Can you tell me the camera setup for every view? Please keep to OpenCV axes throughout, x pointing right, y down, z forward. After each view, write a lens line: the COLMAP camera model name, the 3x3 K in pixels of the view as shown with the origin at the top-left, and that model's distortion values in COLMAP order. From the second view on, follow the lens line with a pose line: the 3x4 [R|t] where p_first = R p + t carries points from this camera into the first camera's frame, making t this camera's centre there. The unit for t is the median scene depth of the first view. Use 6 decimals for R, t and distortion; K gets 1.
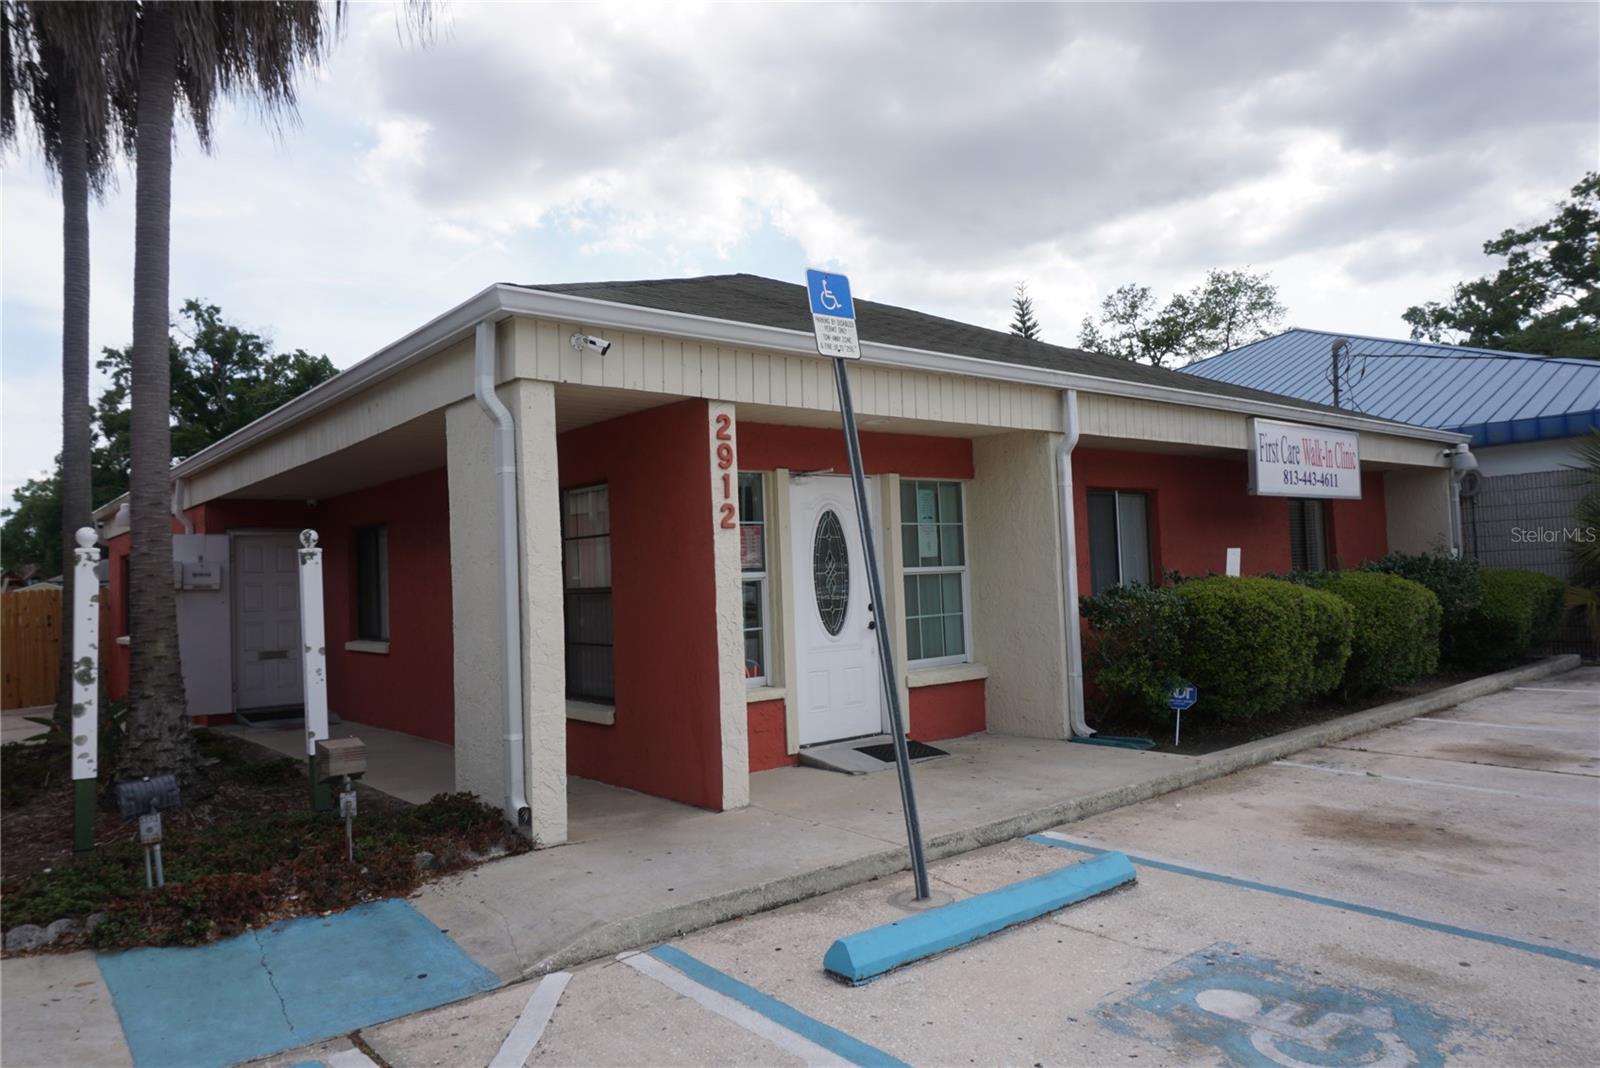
lens RADIAL K [[1073.8, 0, 796.6], [0, 1073.8, 526.7], [0, 0, 1]] dist [-0.046356, 0.028967]
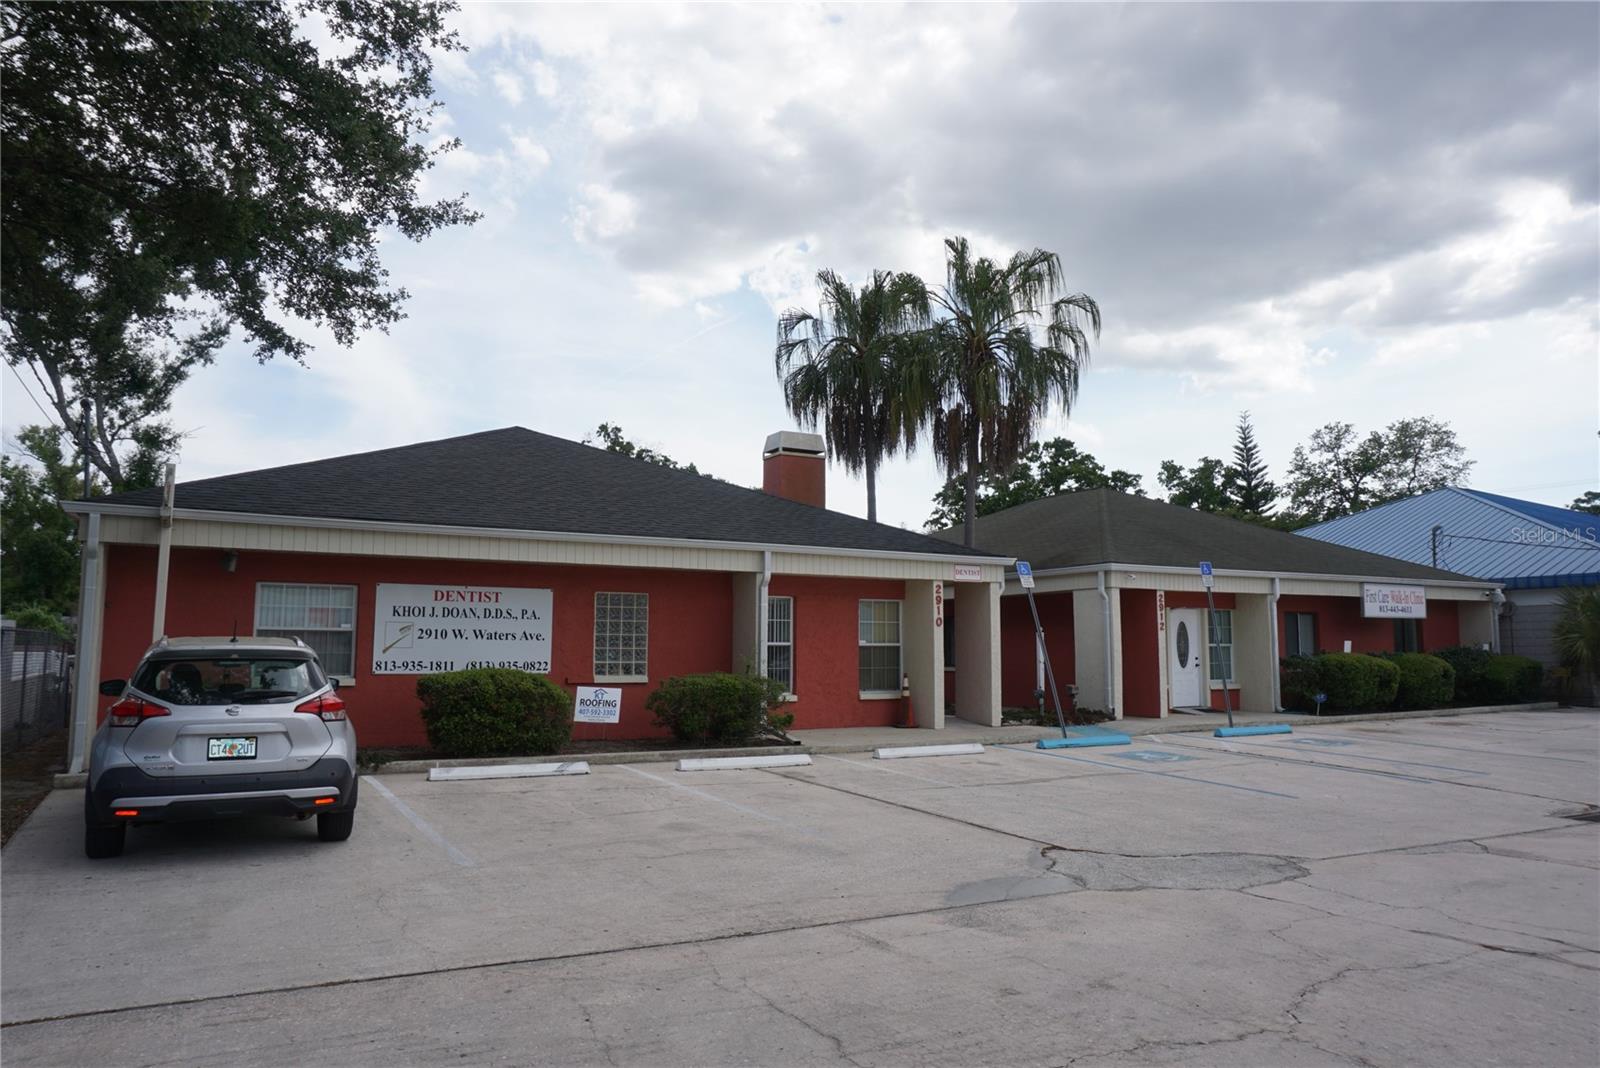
lens RADIAL K [[1073.8, 0, 796.6], [0, 1073.8, 526.7], [0, 0, 1]] dist [-0.046356, 0.028967]
pose [[0.983053, 0.021827, -0.182017, -0.512738], [-0.032119, 0.998035, -0.053792, -0.091371], [0.180485, 0.058726, 0.981823, -2.132363]]
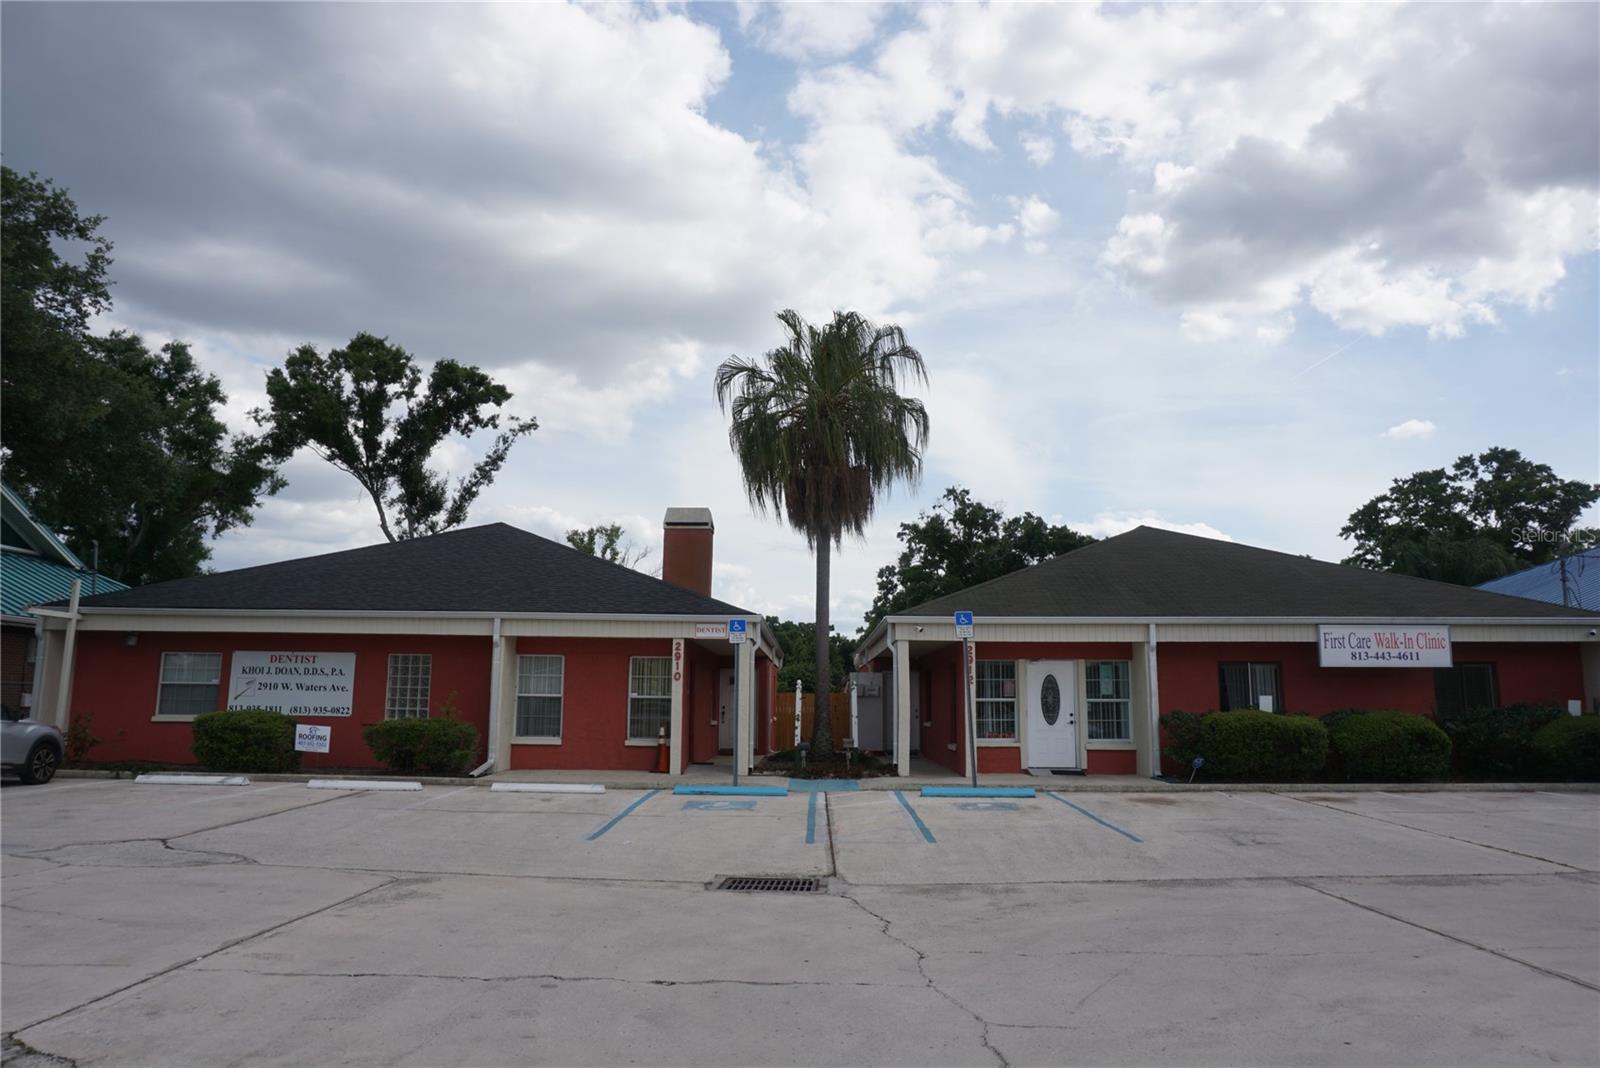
lens RADIAL K [[1073.8, 0, 796.6], [0, 1073.8, 526.7], [0, 0, 1]] dist [-0.046356, 0.028967]
pose [[0.757953, -0.062033, -0.649352, 1.416418], [-0.004612, 0.994933, -0.100431, -0.121051], [0.652292, 0.079117, 0.753827, -1.488909]]
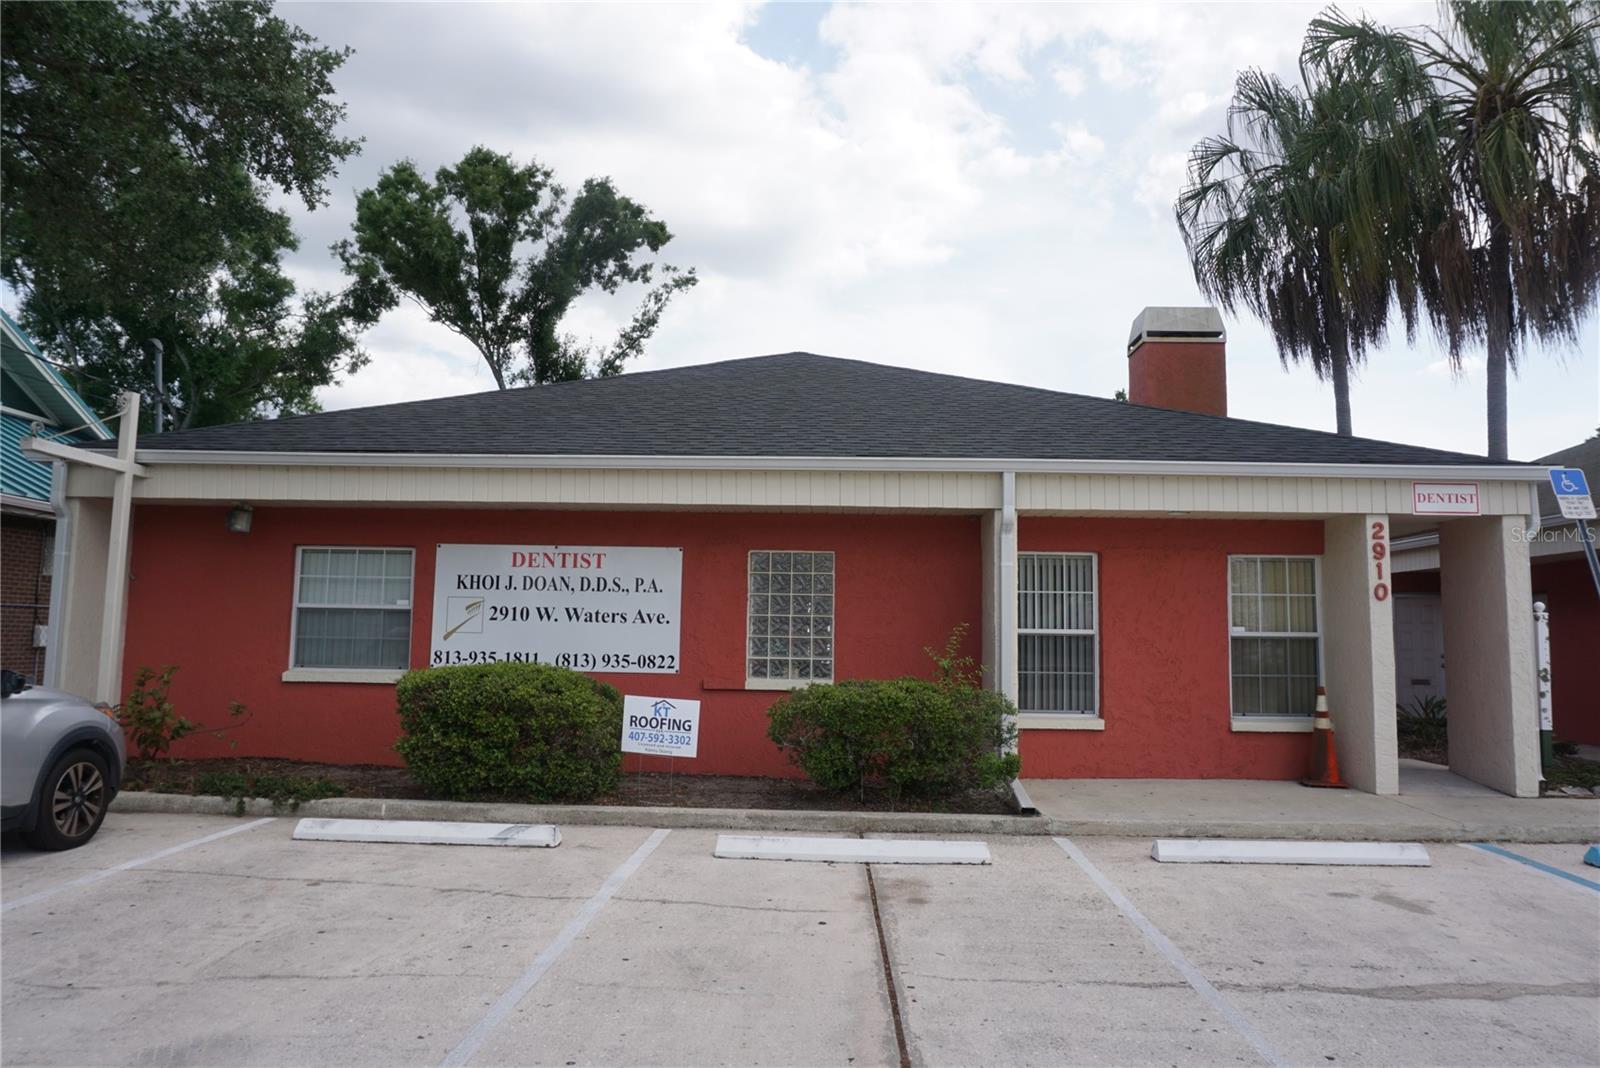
lens RADIAL K [[1073.8, 0, 796.6], [0, 1073.8, 526.7], [0, 0, 1]] dist [-0.046356, 0.028967]
pose [[0.748844, -0.019997, -0.662445, -0.303625], [-0.008927, 0.999150, -0.040251, -0.036251], [0.662687, 0.036055, 0.748028, -1.058234]]
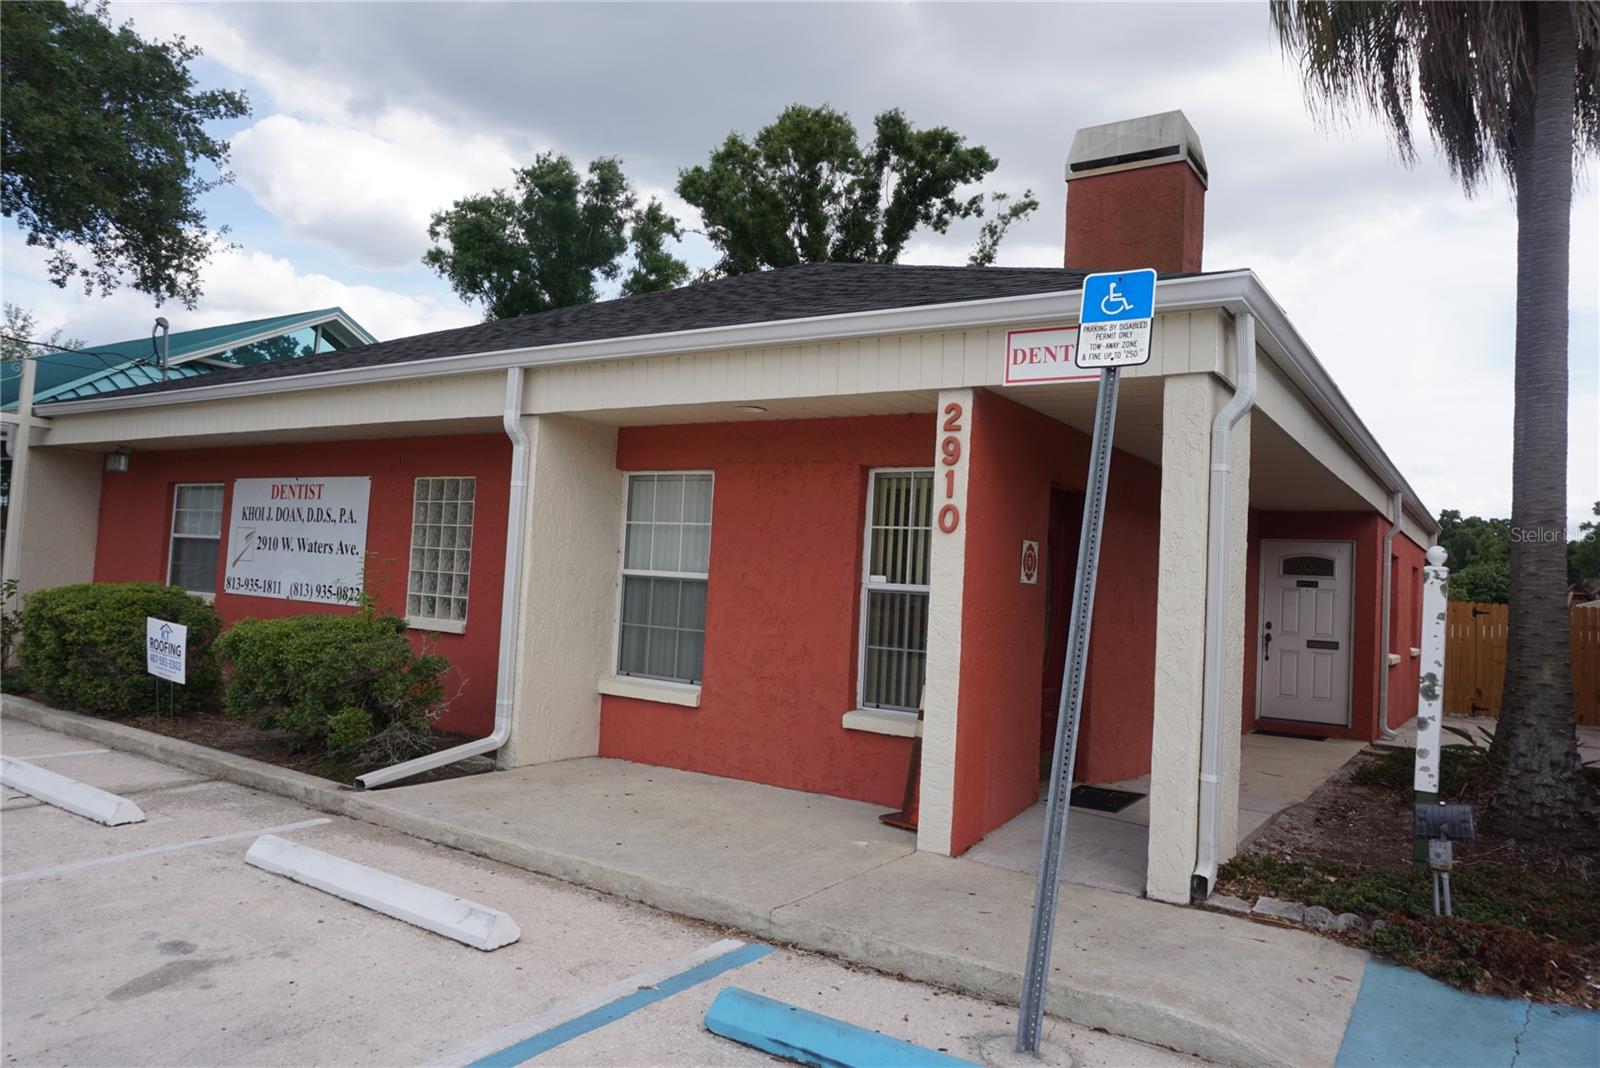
lens RADIAL K [[1073.8, 0, 796.6], [0, 1073.8, 526.7], [0, 0, 1]] dist [-0.046356, 0.028967]
pose [[0.277974, 0.002875, -0.960584, 0.104659], [-0.014841, 0.999889, -0.001302, -0.005675], [0.960474, 0.014618, 0.277986, 0.093679]]
